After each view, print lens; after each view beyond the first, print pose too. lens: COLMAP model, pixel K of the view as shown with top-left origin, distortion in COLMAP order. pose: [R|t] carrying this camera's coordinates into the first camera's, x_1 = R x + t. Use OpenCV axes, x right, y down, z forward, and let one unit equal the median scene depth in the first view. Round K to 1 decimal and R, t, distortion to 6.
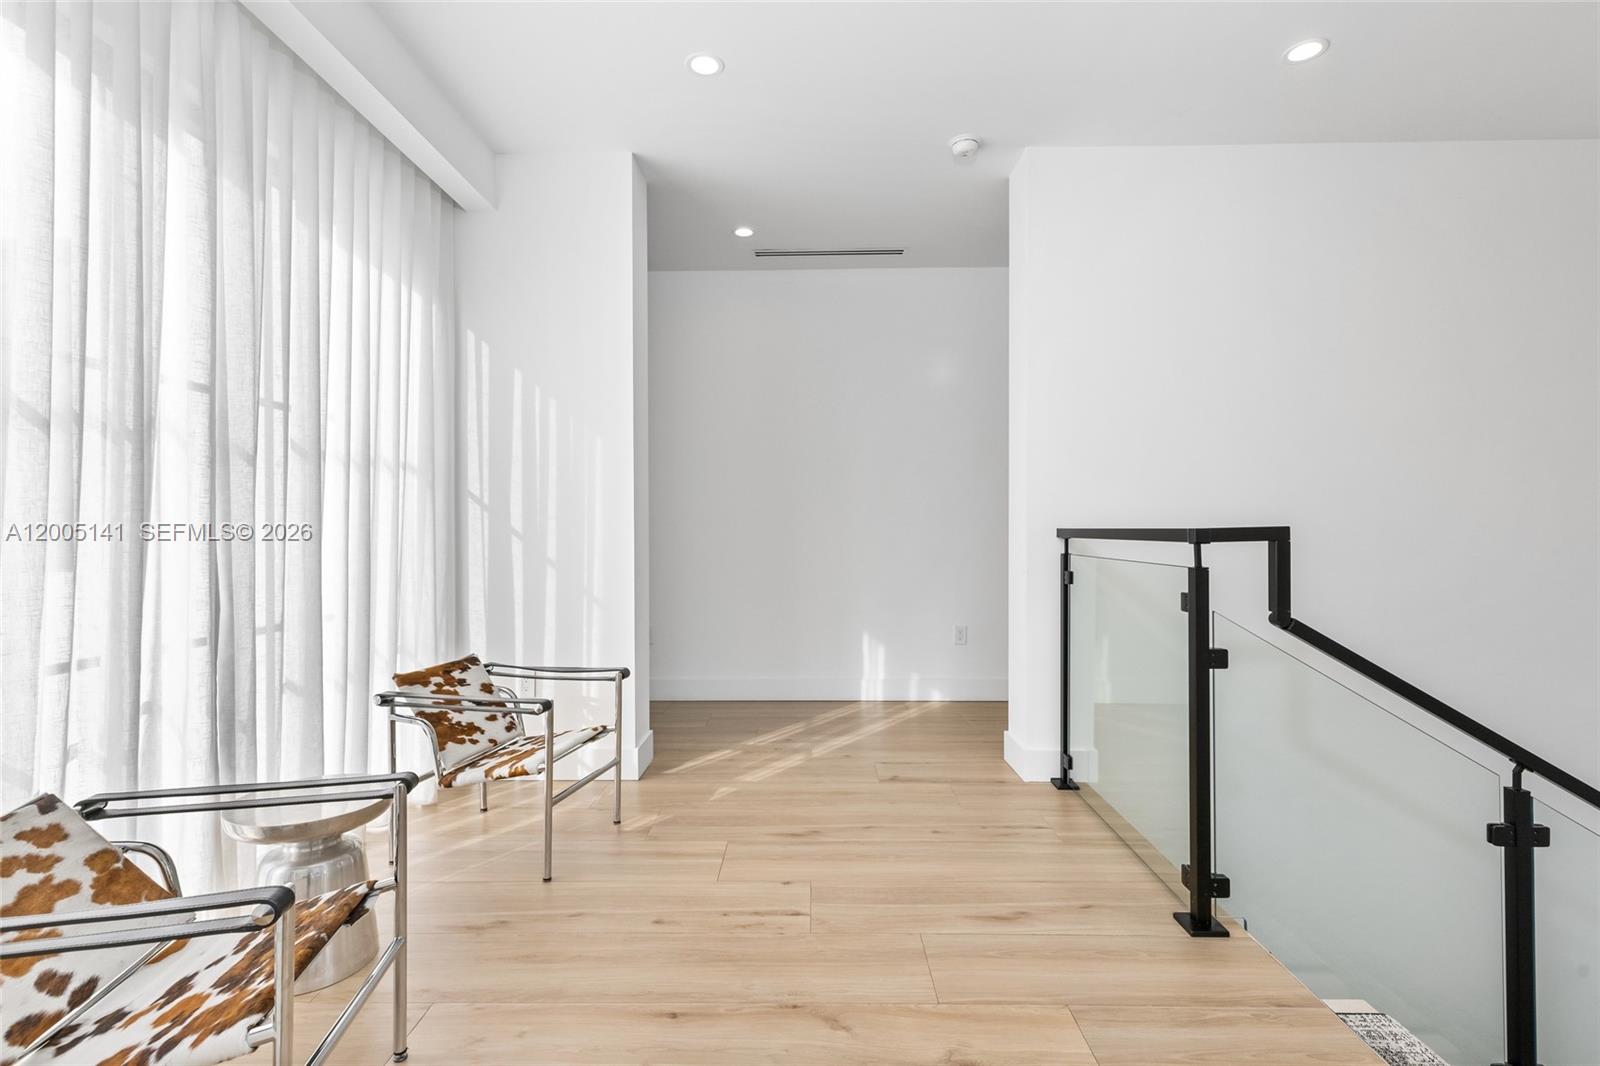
lens RADIAL K [[728.6, 0, 801.5], [0, 728.6, 523.2], [0, 0, 1]] dist [0.004053, -0.000535]
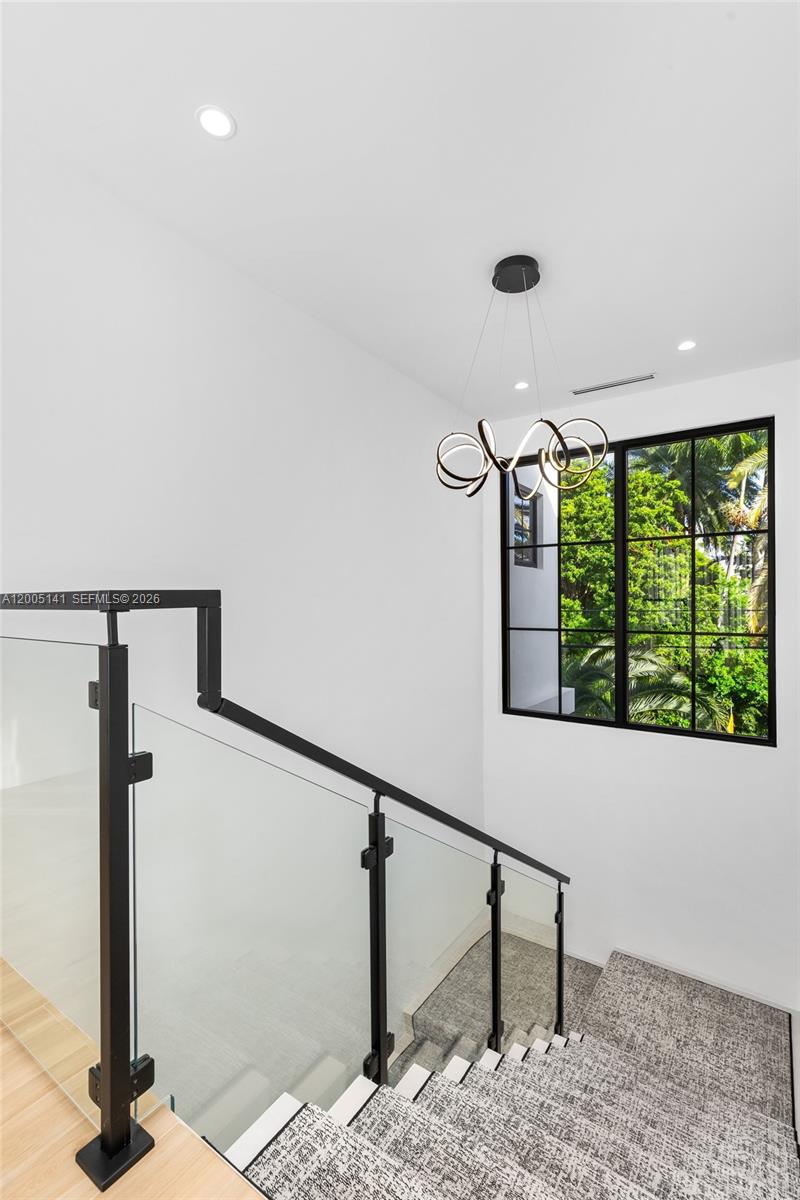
lens RADIAL K [[546.5, 0, 399.5], [0, 546.5, 602.8], [0, 0, 1]] dist [0.004053, -0.000535]
pose [[0.552390, -0.000073, 0.833586, 0.253545], [0.001546, 0.999998, -0.000938, 0.020049], [-0.833584, 0.001807, 0.552389, 0.472711]]
